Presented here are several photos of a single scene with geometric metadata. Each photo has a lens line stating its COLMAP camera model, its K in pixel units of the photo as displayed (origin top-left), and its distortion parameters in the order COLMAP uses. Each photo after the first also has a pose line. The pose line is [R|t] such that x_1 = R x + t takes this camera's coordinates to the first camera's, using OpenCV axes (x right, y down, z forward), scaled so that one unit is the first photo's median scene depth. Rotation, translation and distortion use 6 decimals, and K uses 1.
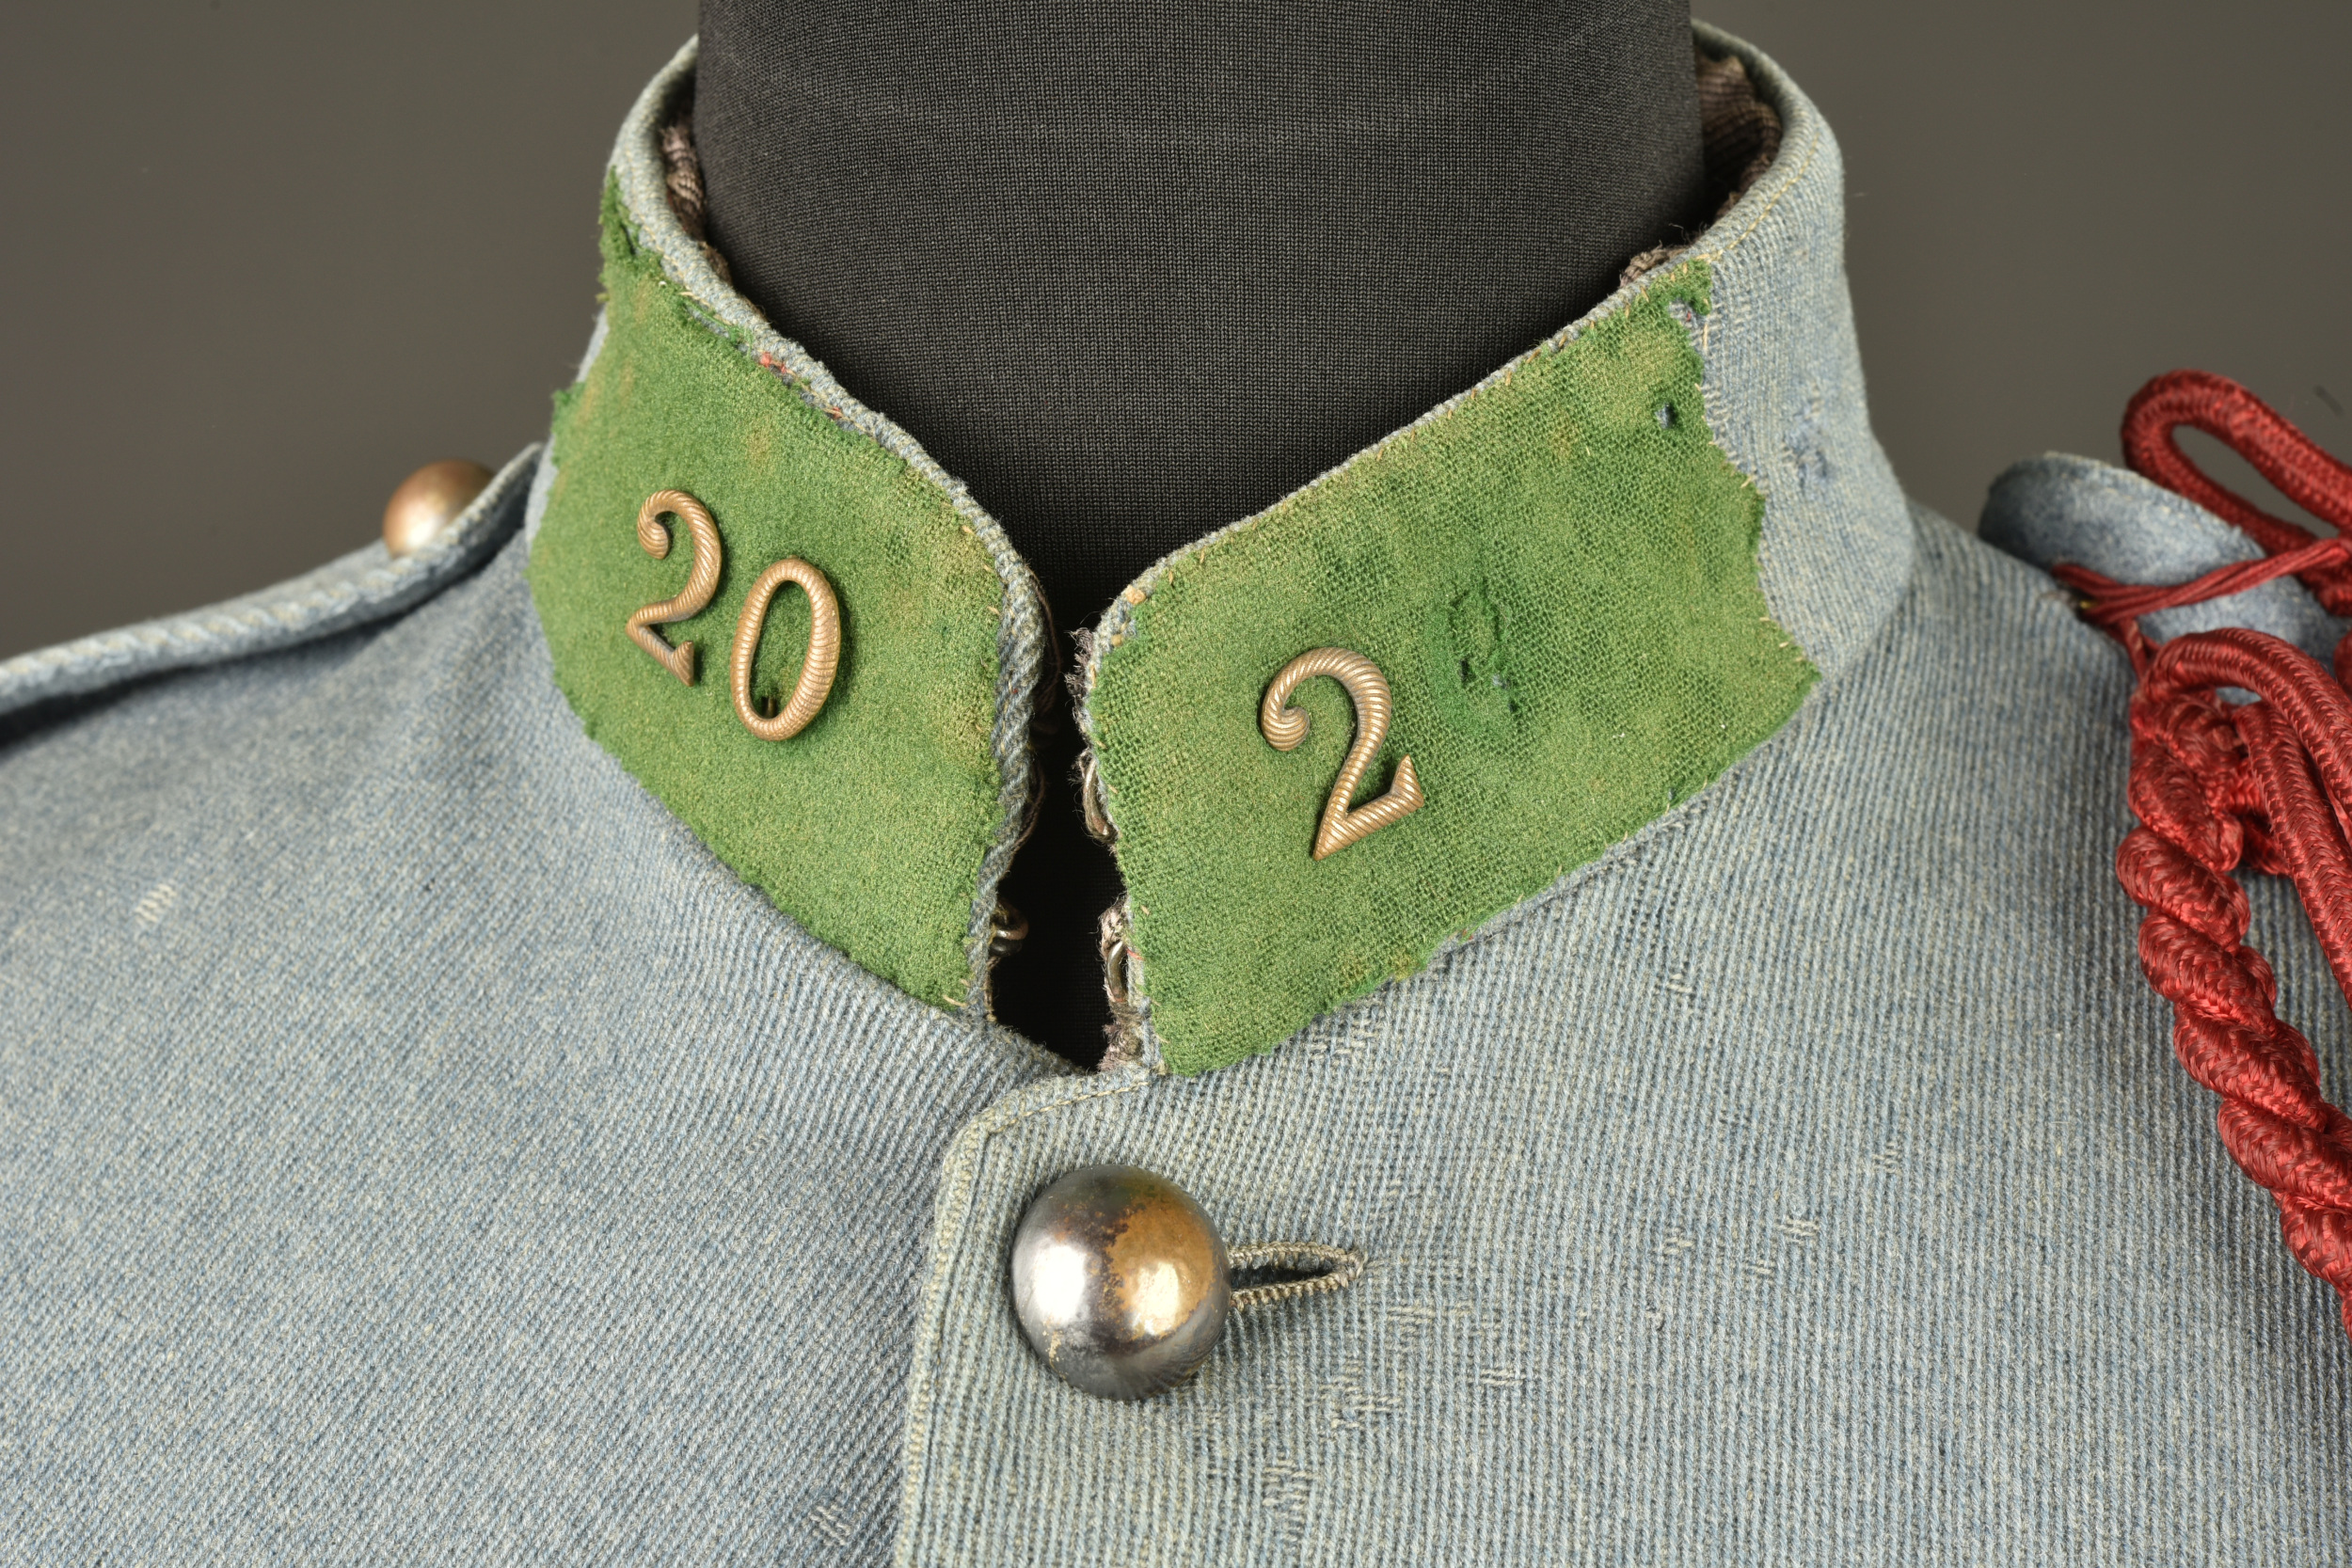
lens RADIAL K [[3785.9, 0, 1174.1], [0, 3785.9, 651.5], [0, 0, 1]] dist [-0.367292, -0.001308]
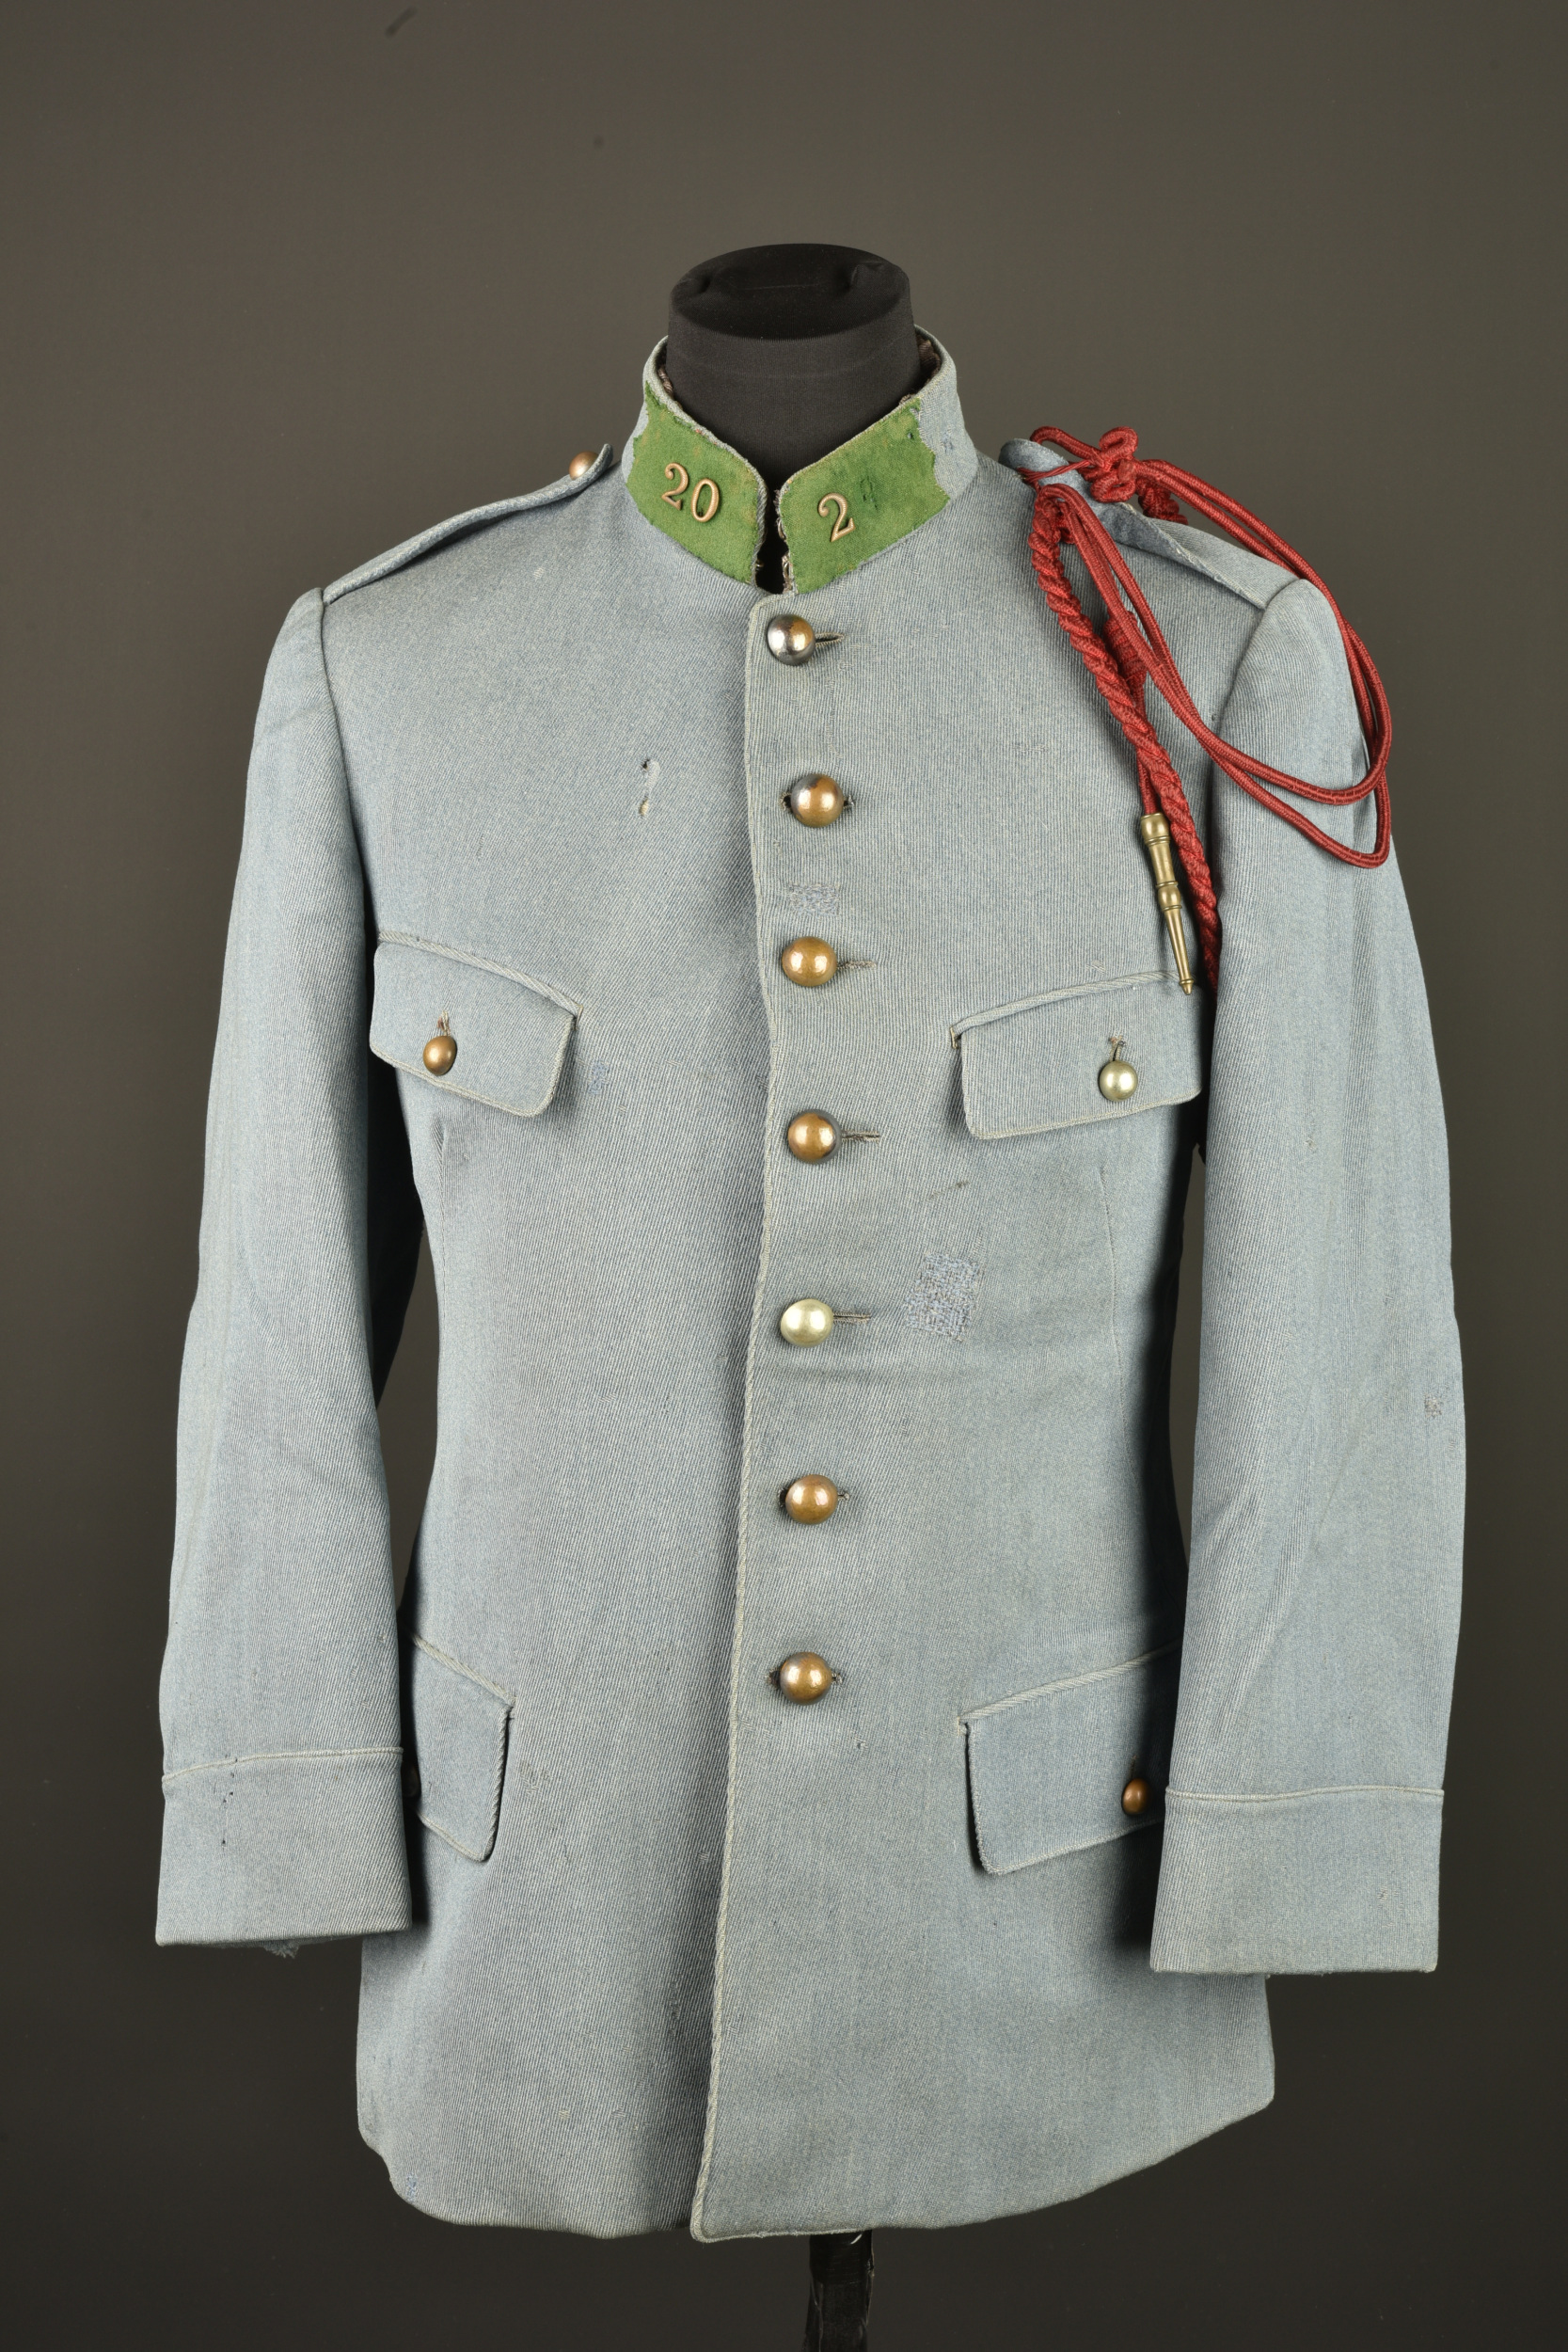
lens RADIAL K [[4027.7, 0, 784.0], [0, 4027.7, 1176.0], [0, 0, 1]] dist [-0.028542, -0.036265]
pose [[0.998530, -0.043265, 0.032636, -0.194843], [0.038063, 0.988563, 0.145925, 0.094257], [-0.038576, -0.144468, 0.988757, -3.611494]]
